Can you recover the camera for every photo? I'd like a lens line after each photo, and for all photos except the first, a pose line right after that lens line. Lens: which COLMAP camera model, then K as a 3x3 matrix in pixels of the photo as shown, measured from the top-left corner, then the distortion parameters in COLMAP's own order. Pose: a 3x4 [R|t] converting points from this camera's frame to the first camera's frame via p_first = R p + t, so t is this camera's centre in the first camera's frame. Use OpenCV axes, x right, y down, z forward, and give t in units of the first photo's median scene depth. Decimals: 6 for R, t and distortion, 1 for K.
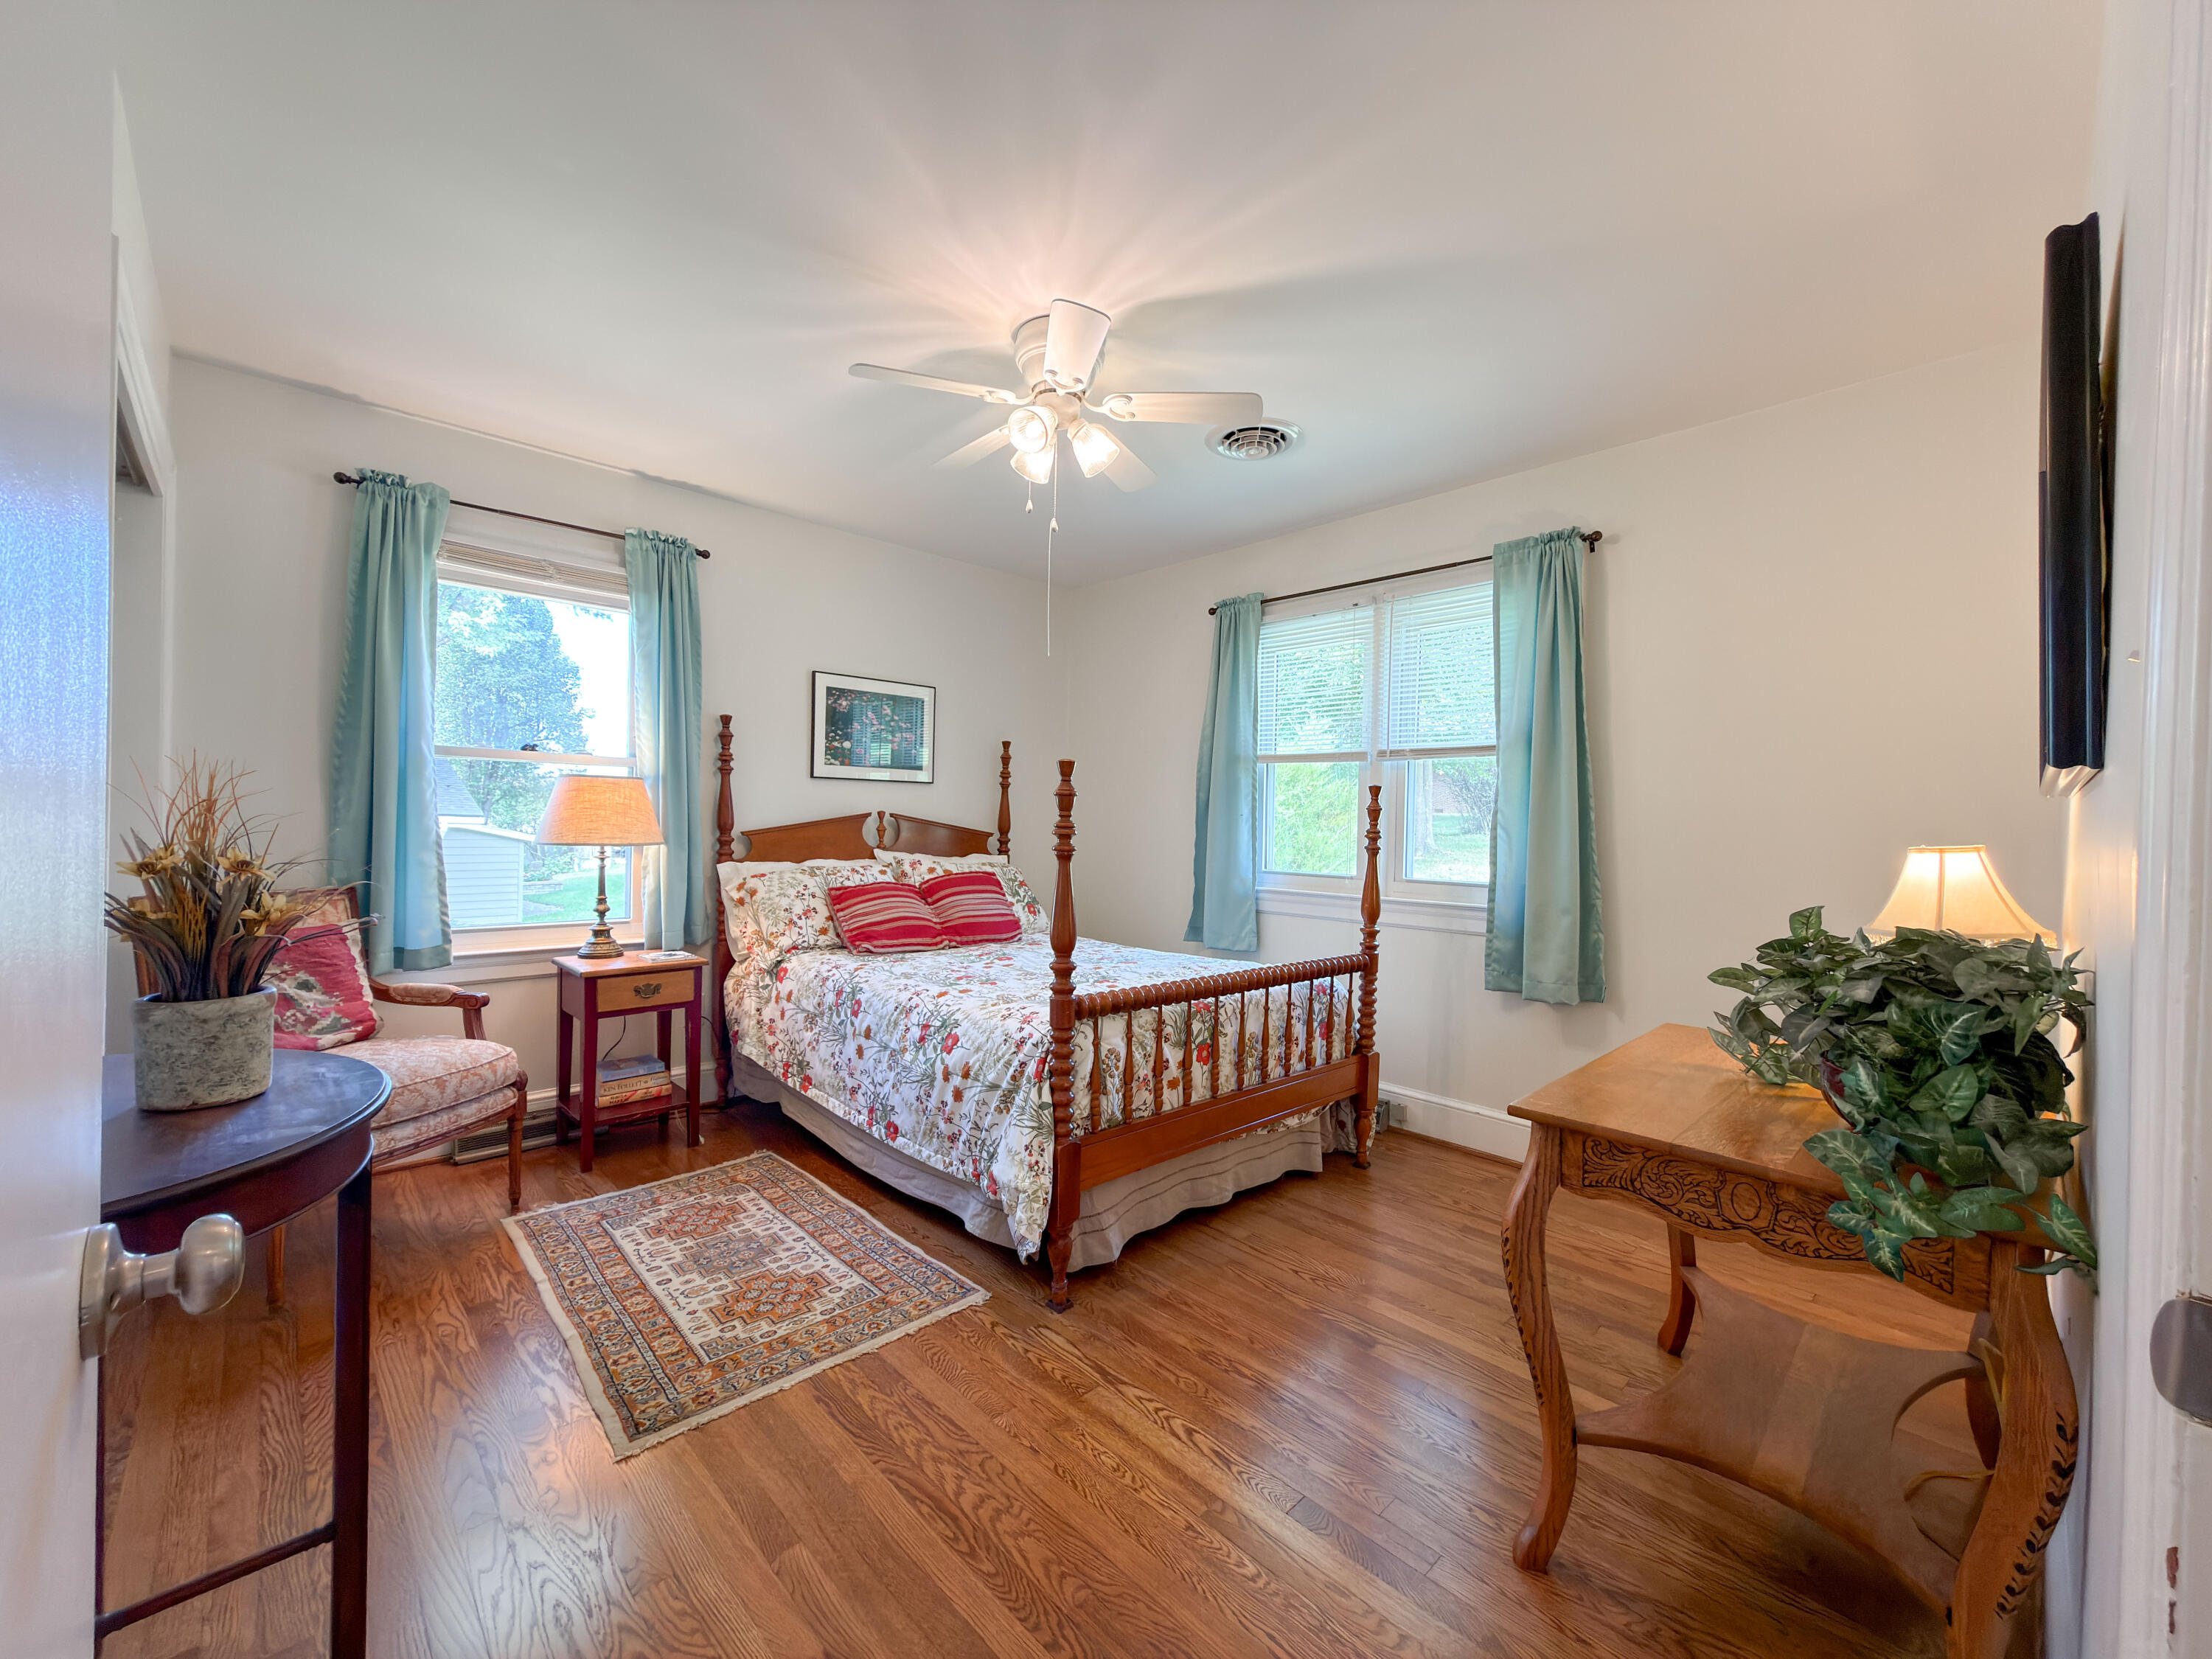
lens RADIAL K [[886.2, 0, 1110.7], [0, 886.2, 824.9], [0, 0, 1]] dist [0.003771, 0.000090]
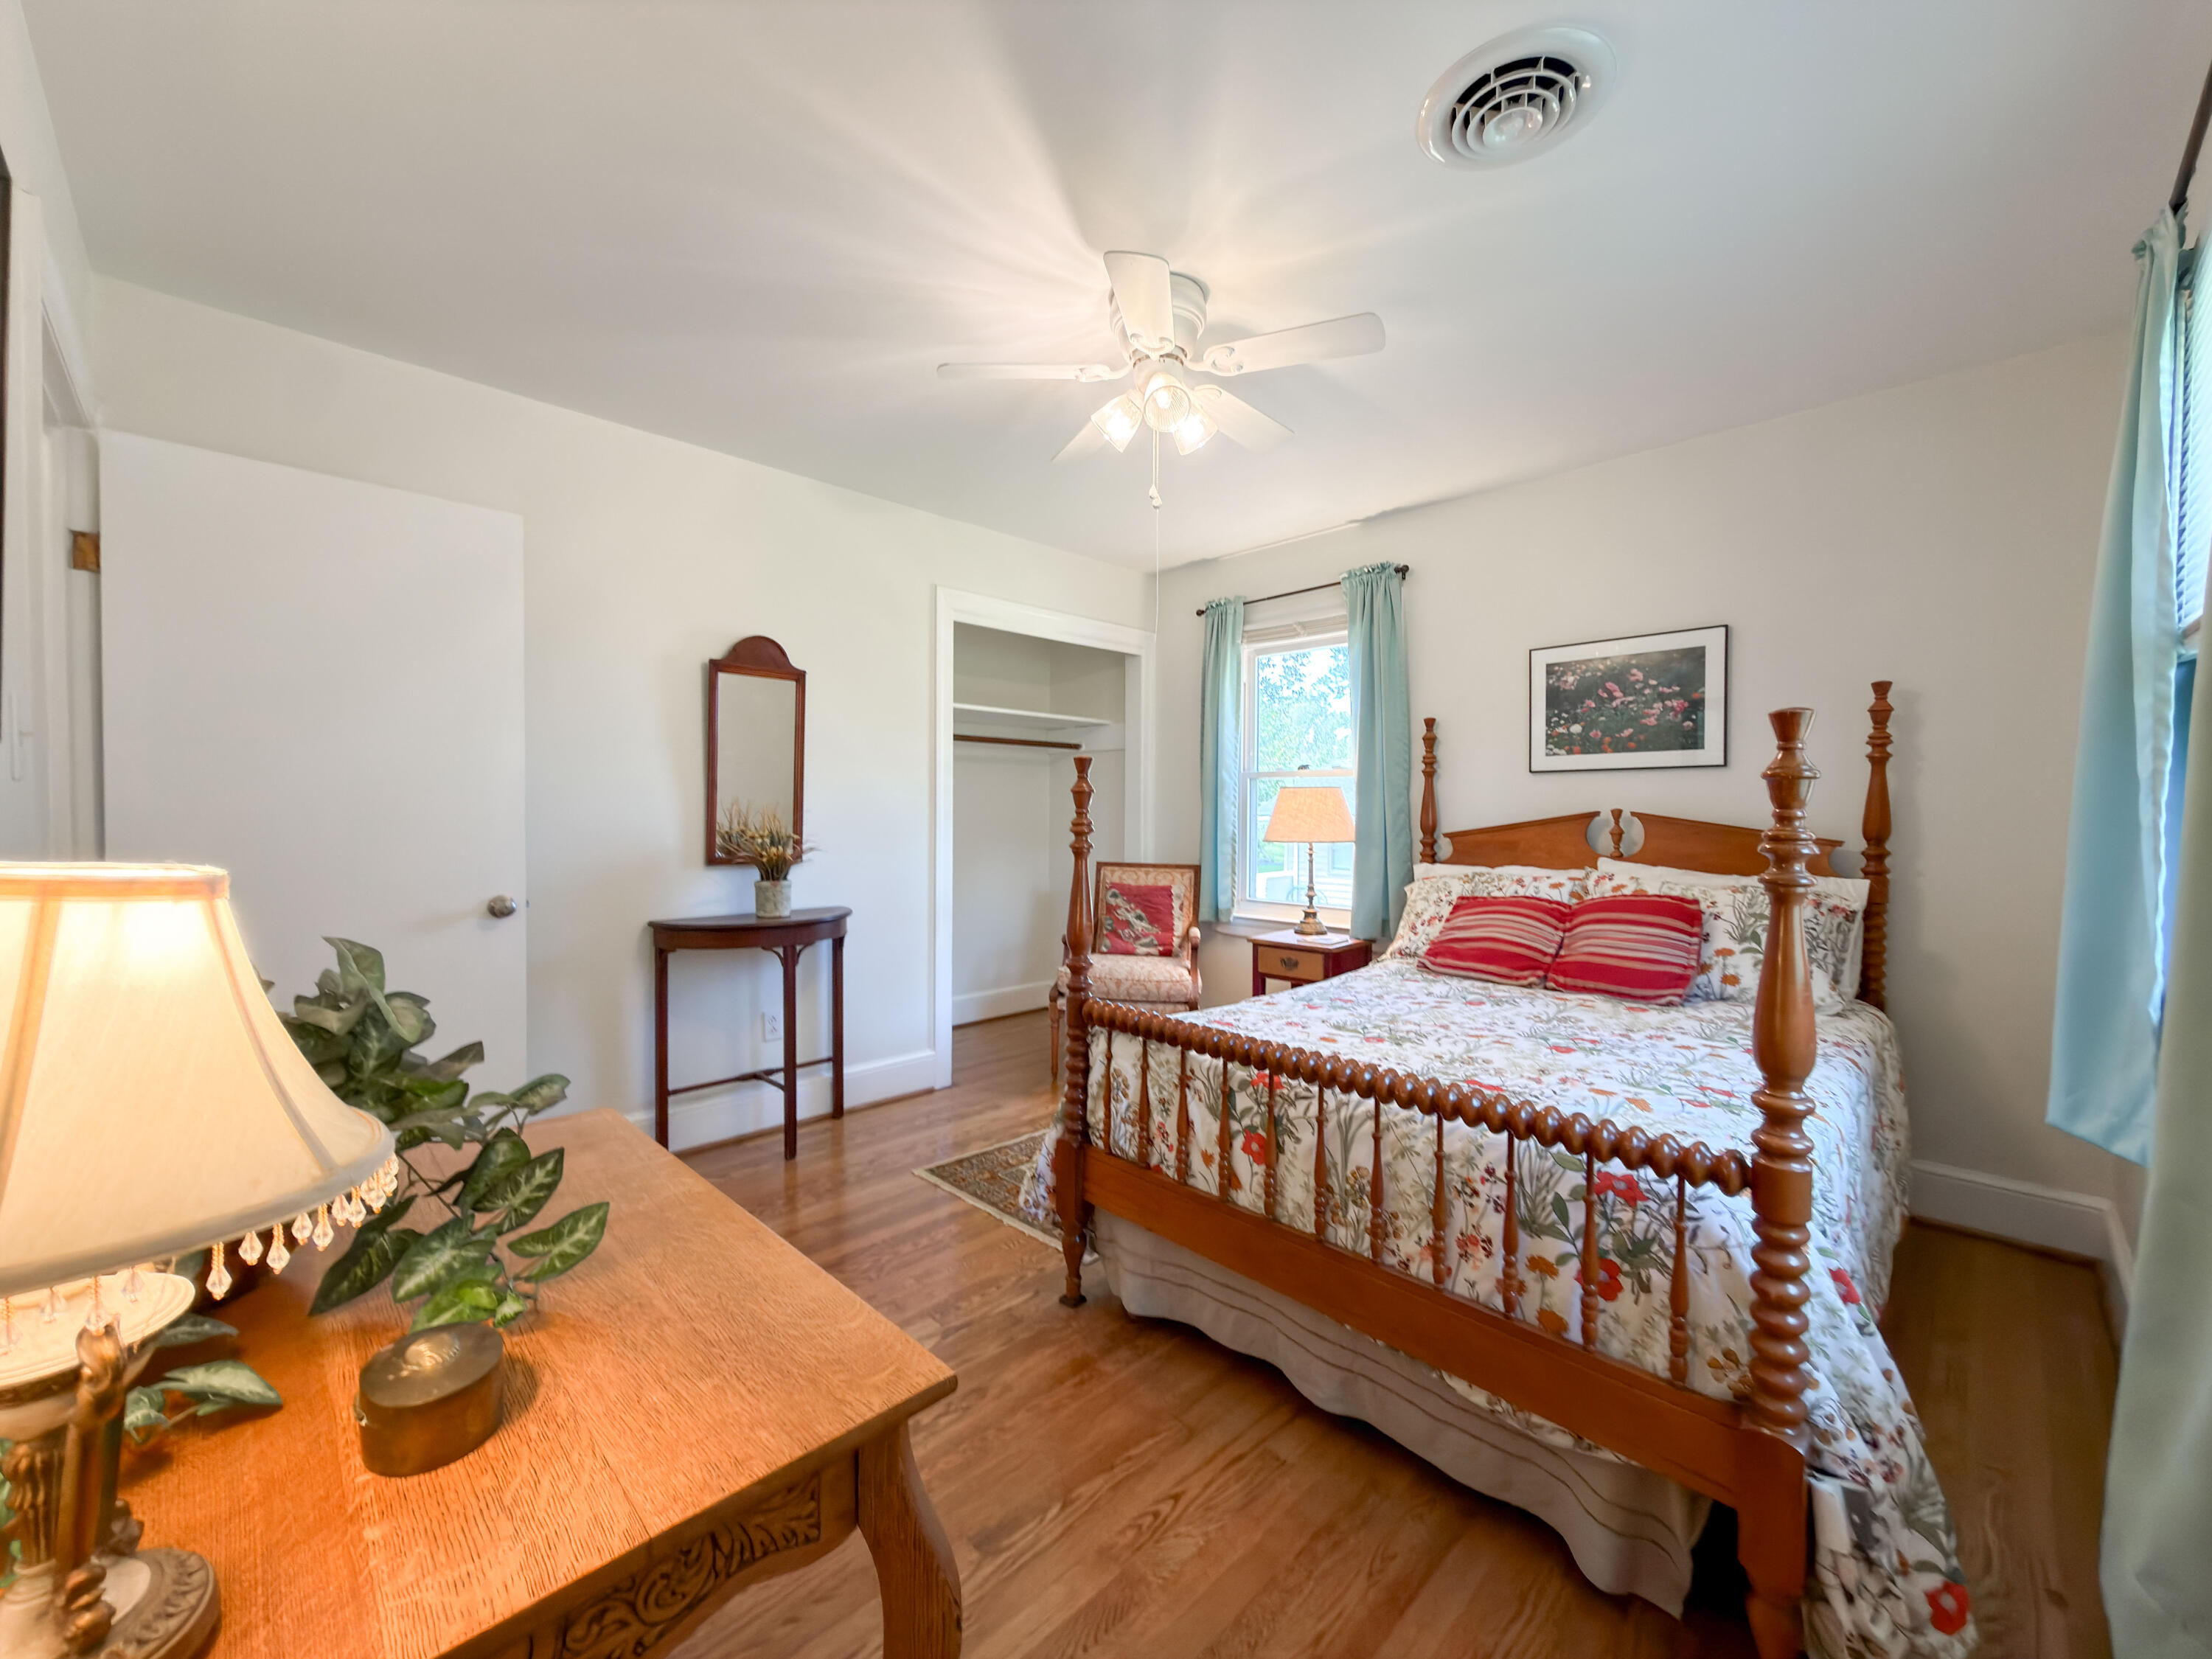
lens RADIAL K [[886.2, 0, 1110.7], [0, 886.2, 834.4], [0, 0, 1]] dist [0.003771, 0.000090]
pose [[0.015824, 0.005093, -0.999862, 0.693918], [-0.005674, 0.999971, 0.005004, 0.006895], [0.999859, 0.005594, 0.015852, 0.753409]]
